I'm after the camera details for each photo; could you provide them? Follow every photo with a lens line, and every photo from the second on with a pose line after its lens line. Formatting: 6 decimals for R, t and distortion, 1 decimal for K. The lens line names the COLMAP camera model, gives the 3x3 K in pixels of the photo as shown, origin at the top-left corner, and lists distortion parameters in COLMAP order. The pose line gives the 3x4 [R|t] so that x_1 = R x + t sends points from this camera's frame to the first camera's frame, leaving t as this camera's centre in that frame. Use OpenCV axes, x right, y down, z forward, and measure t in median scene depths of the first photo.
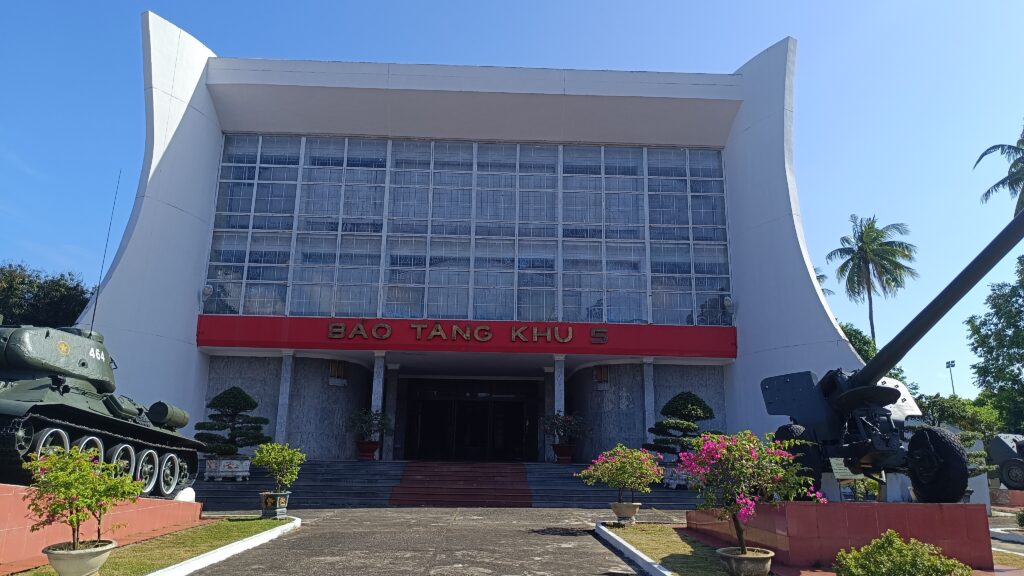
lens RADIAL K [[702.3, 0, 512.0], [0, 702.3, 288.0], [0, 0, 1]] dist [0.010353, -0.000716]
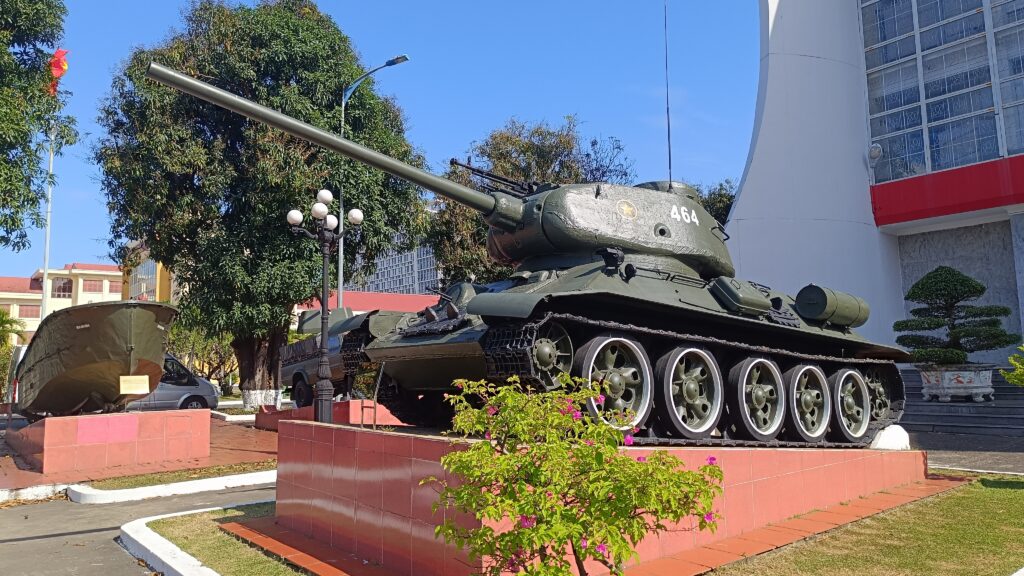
lens RADIAL K [[702.3, 0, 512.0], [0, 702.3, 288.0], [0, 0, 1]] dist [0.010353, -0.000716]
pose [[0.599711, -0.123275, -0.790665, -0.178422], [0.221890, 0.974936, 0.016296, 0.096012], [0.768838, -0.185213, 0.612033, 0.432817]]
